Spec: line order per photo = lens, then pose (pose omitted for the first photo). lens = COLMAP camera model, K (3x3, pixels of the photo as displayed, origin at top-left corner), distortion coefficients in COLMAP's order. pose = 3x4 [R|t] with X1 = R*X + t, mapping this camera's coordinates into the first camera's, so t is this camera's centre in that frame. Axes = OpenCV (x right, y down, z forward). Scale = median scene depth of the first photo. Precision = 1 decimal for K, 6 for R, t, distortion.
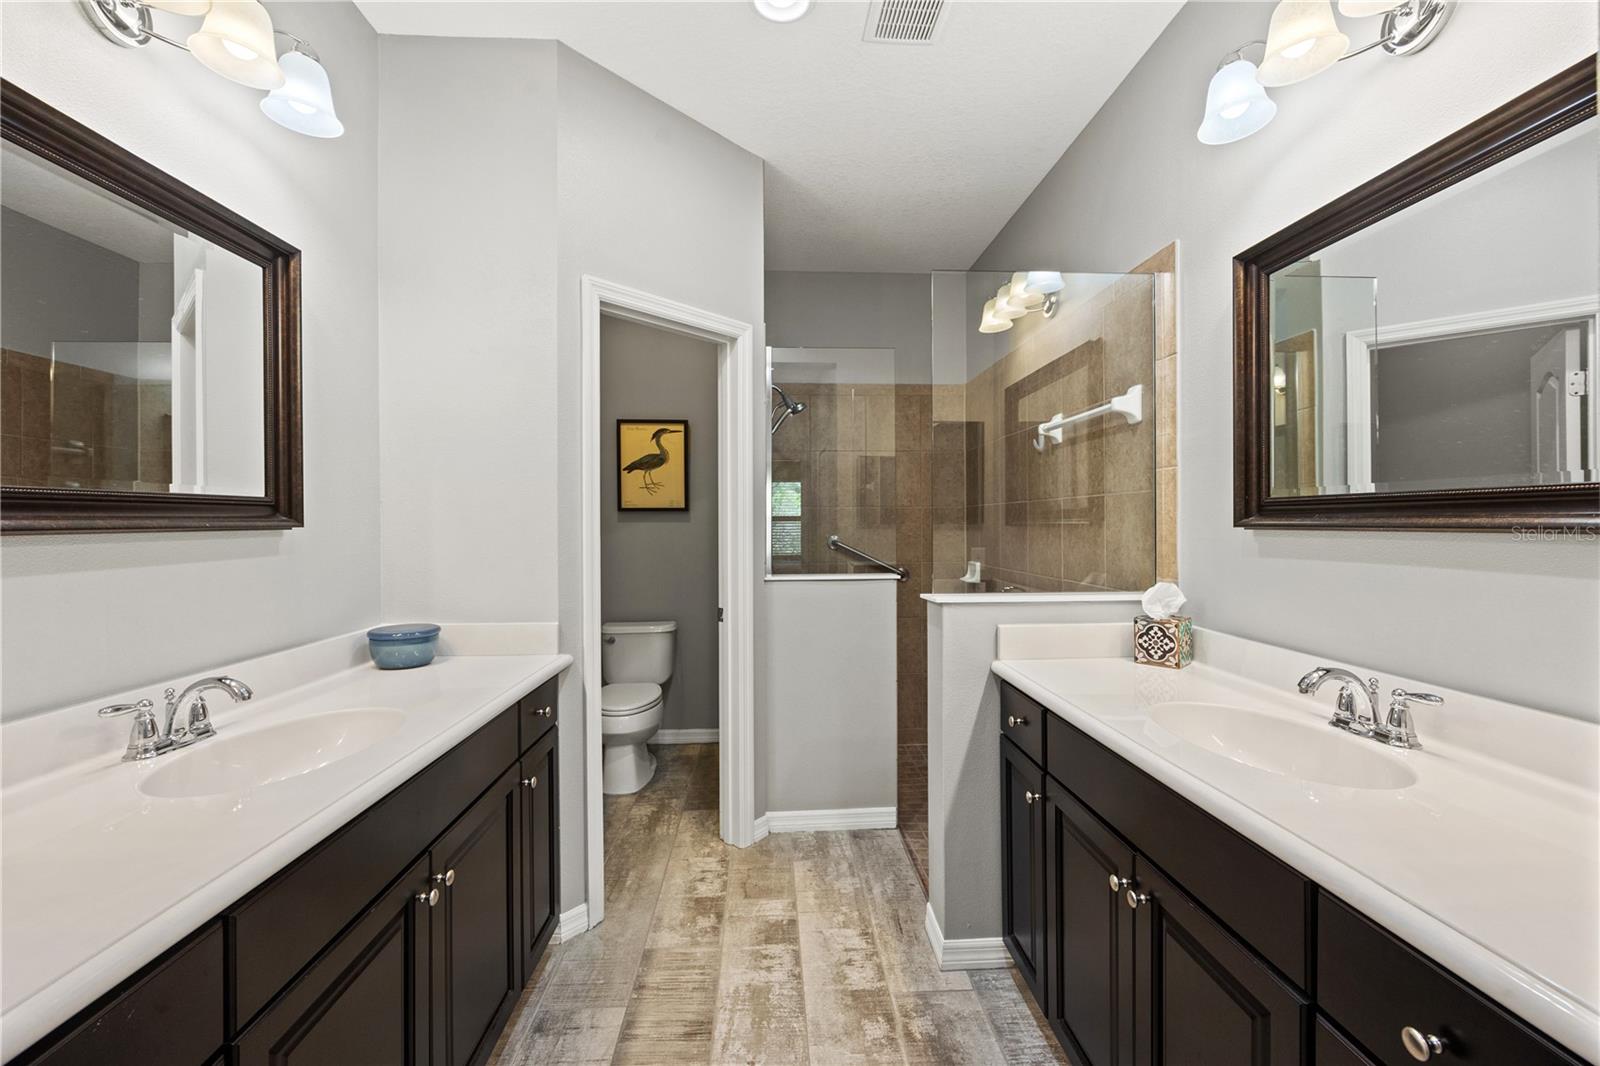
lens RADIAL K [[645.8, 0, 798.2], [0, 645.8, 529.9], [0, 0, 1]] dist [-0.003689, -0.000446]
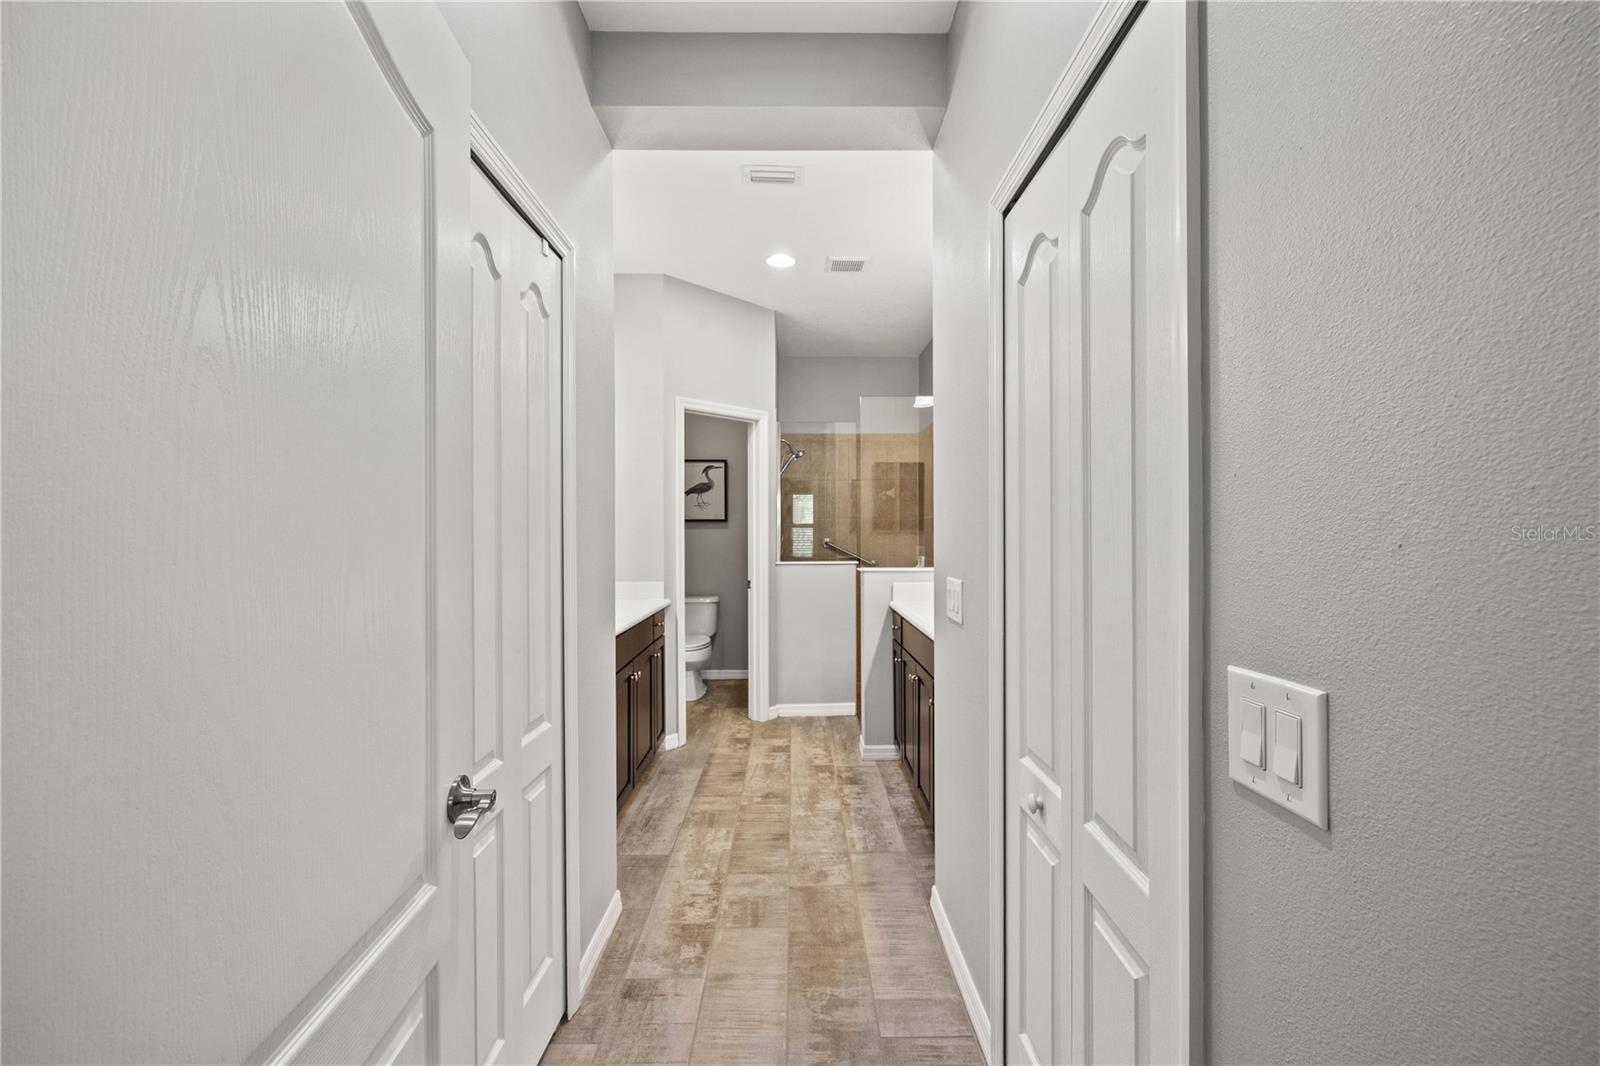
lens RADIAL K [[645.8, 0, 798.2], [0, 645.8, 529.9], [0, 0, 1]] dist [-0.003689, -0.000446]
pose [[0.999110, -0.000285, -0.042170, 0.085467], [-0.000104, 0.999958, -0.009201, 0.006004], [0.042170, 0.009197, 0.999068, -0.736546]]
